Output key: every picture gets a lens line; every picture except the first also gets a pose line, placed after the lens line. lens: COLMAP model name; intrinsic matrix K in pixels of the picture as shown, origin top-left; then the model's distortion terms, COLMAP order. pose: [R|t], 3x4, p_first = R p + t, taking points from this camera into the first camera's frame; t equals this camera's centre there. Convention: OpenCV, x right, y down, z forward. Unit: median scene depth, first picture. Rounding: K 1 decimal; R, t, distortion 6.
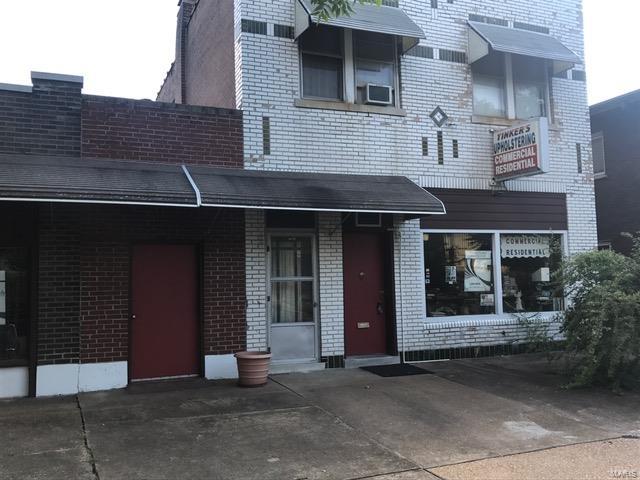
lens RADIAL K [[607.5, 0, 320.0], [0, 607.5, 240.0], [0, 0, 1]] dist [0.003319, -0.004718]
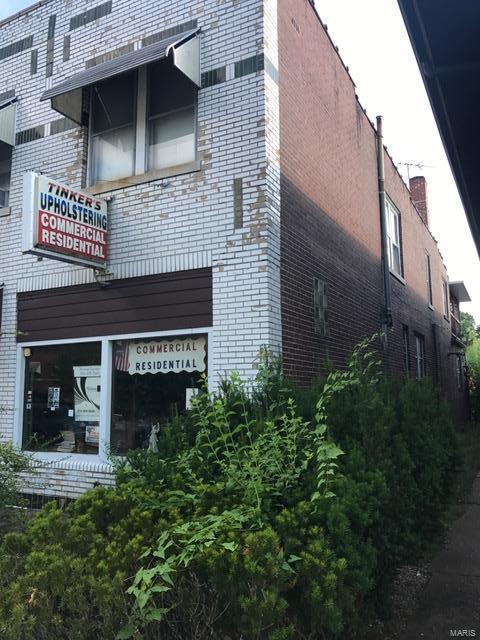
lens RADIAL K [[521.0, 0, 240.0], [0, 521.0, 320.0], [0, 0, 1]] dist [0.014387, 0.000567]
pose [[0.654146, -0.084465, -0.751638, 0.834891], [0.055803, 0.996426, -0.063408, 0.011858], [0.754307, -0.000466, 0.656521, 0.695128]]
